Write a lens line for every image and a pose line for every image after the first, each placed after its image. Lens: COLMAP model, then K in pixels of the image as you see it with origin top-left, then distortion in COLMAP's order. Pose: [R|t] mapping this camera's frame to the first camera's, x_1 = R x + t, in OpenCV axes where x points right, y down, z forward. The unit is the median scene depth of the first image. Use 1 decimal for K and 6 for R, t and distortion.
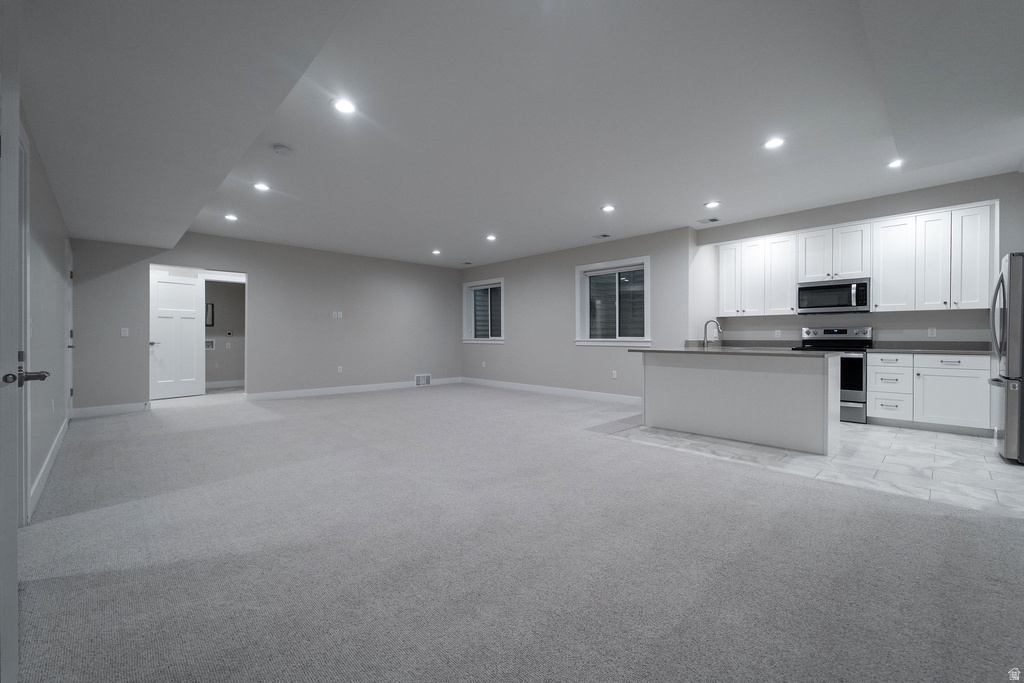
lens RADIAL K [[419.0, 0, 511.1], [0, 419.0, 339.4], [0, 0, 1]] dist [0.000196, -0.001874]
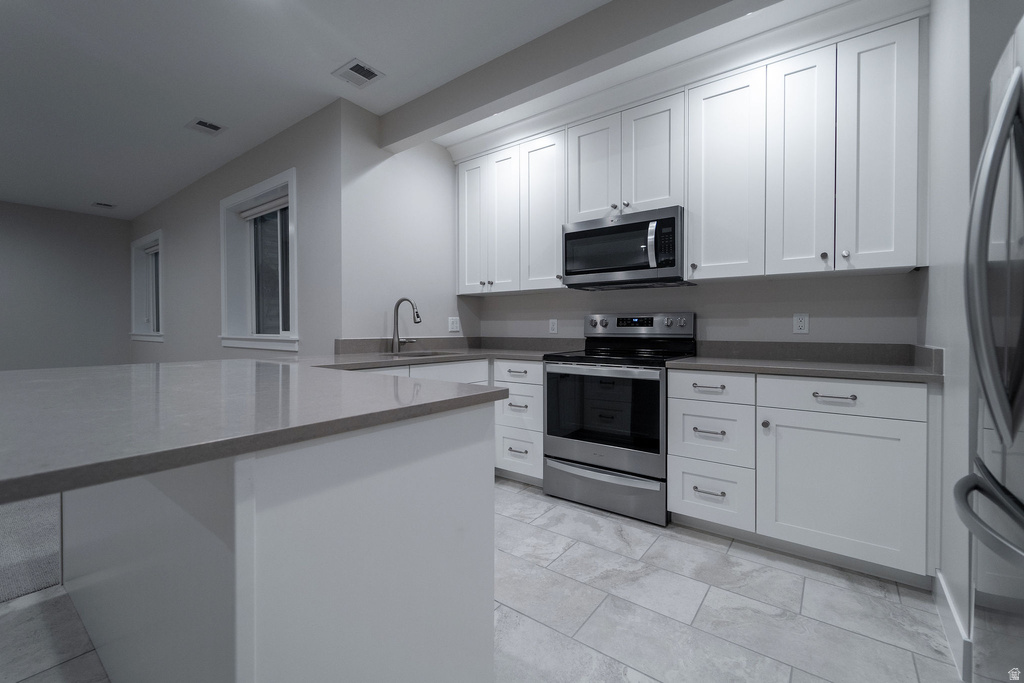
lens RADIAL K [[419.0, 0, 496.5], [0, 419.0, 331.6], [0, 0, 1]] dist [0.000196, -0.001874]
pose [[0.991564, -0.000543, 0.129618, 0.573746], [0.000237, 0.999997, 0.002373, -0.008486], [-0.129619, -0.002322, 0.991561, 0.545588]]
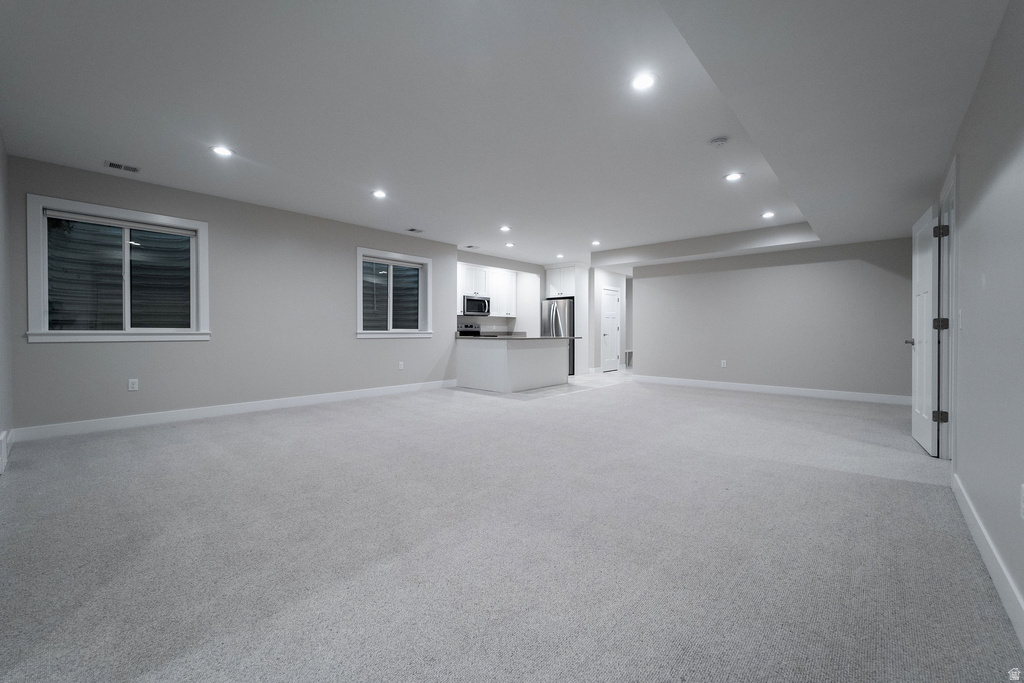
lens RADIAL K [[419.0, 0, 504.9], [0, 419.0, 336.8], [0, 0, 1]] dist [0.000196, -0.001874]
pose [[-0.068365, -0.017108, 0.997514, -0.986935], [0.000507, 0.999852, 0.017183, -0.004932], [-0.997660, 0.001681, -0.068346, 1.024367]]
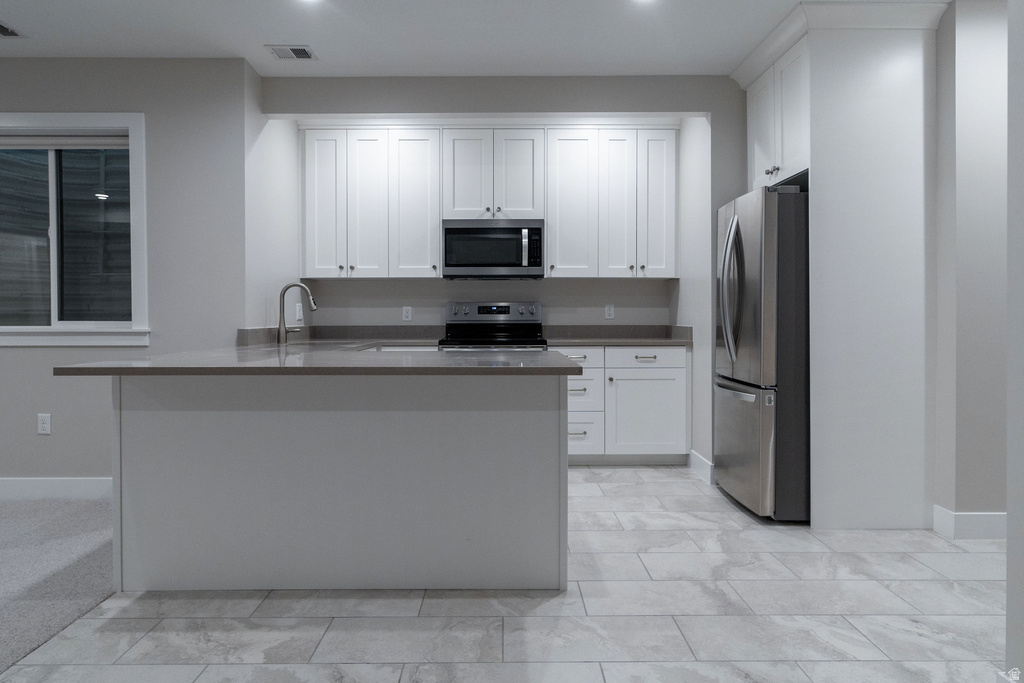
lens RADIAL K [[652.7, 0, 505.7], [0, 652.7, 314.4], [0, 0, 1]] dist [0.001398, 0.003278]
pose [[0.695275, -0.001317, 0.718743, 0.144317], [0.006590, 0.999968, -0.004543, -0.008556], [-0.718714, 0.007895, 0.695261, 0.382269]]
